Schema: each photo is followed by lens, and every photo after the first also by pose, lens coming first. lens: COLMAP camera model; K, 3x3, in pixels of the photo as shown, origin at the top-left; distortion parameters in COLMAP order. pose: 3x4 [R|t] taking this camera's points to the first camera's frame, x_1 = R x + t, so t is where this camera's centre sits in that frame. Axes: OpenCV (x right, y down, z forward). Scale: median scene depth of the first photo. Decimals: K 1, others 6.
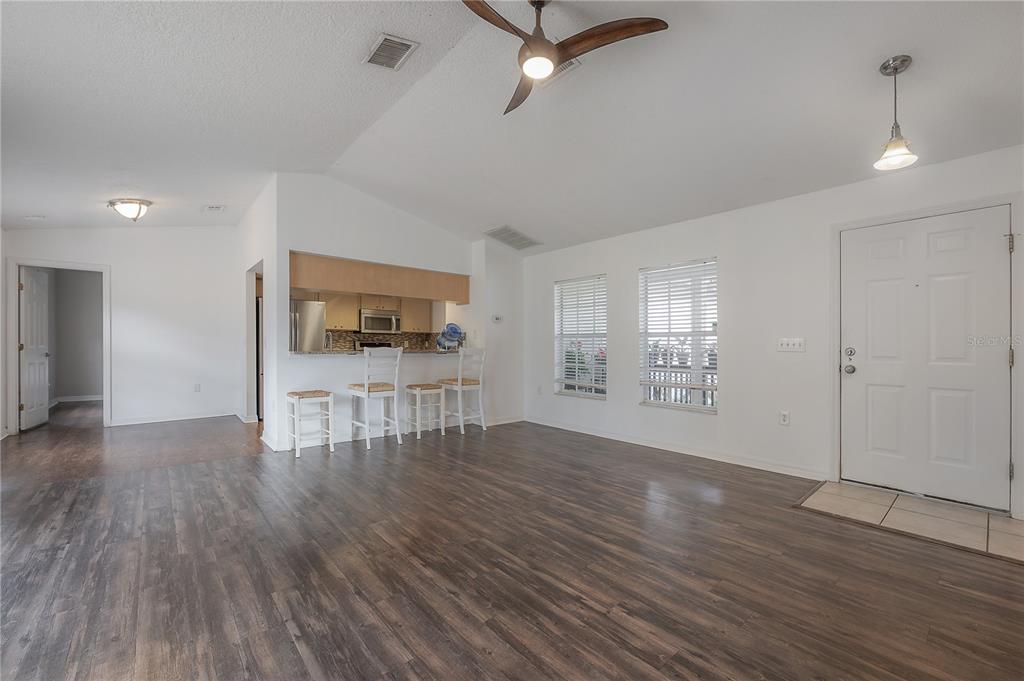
lens RADIAL K [[418.7, 0, 518.6], [0, 418.7, 342.0], [0, 0, 1]] dist [-0.003098, 0.001090]
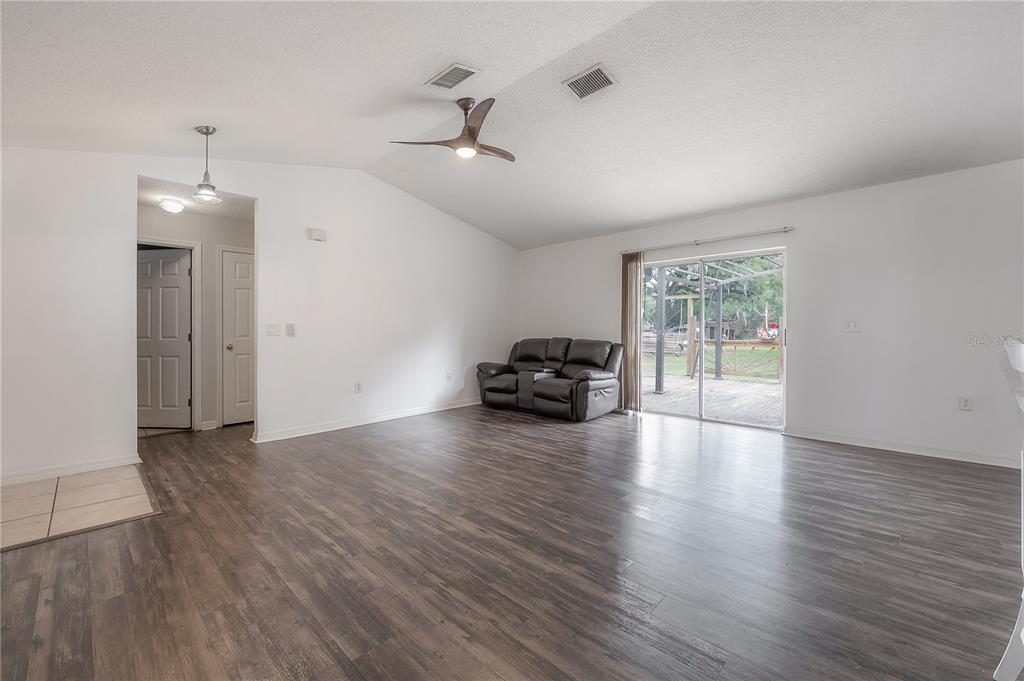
lens RADIAL K [[418.7, 0, 512.5], [0, 418.7, 335.5], [0, 0, 1]] dist [-0.003098, 0.001090]
pose [[-0.996142, -0.000491, -0.087760, 0.010486], [-0.000984, 0.999984, 0.005573, 0.023362], [0.087755, 0.005637, -0.996126, 2.129825]]
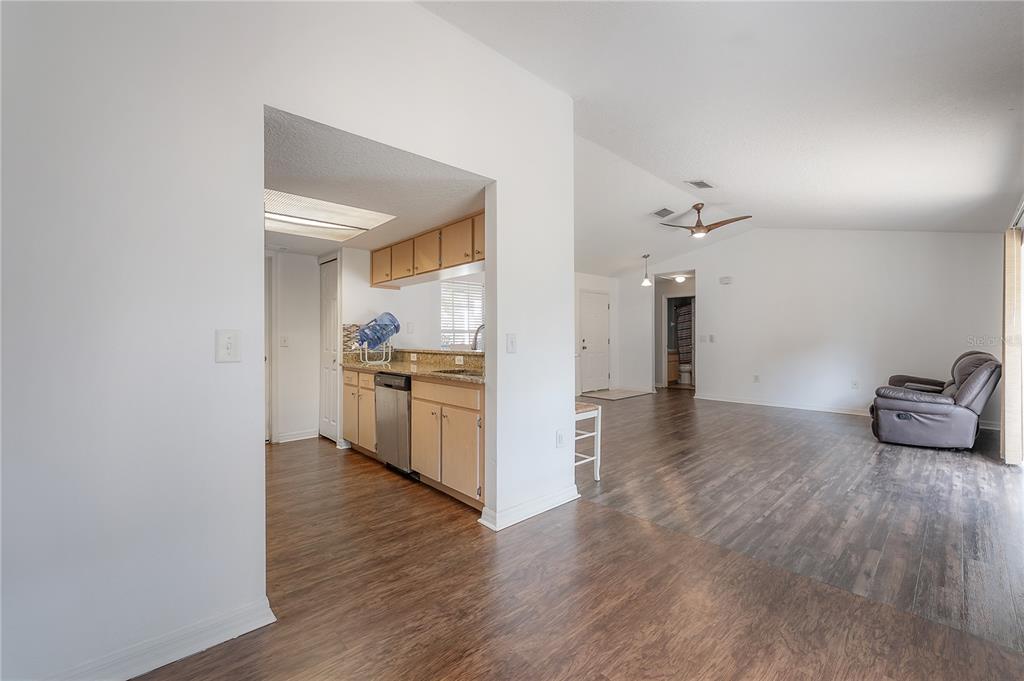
lens RADIAL K [[418.7, 0, 513.7], [0, 418.7, 336.9], [0, 0, 1]] dist [-0.003098, 0.001090]
pose [[-0.031337, -0.009760, 0.999461, -2.096141], [-0.004690, 0.999943, 0.009618, -0.020329], [-0.999498, -0.004386, -0.031381, 1.863074]]
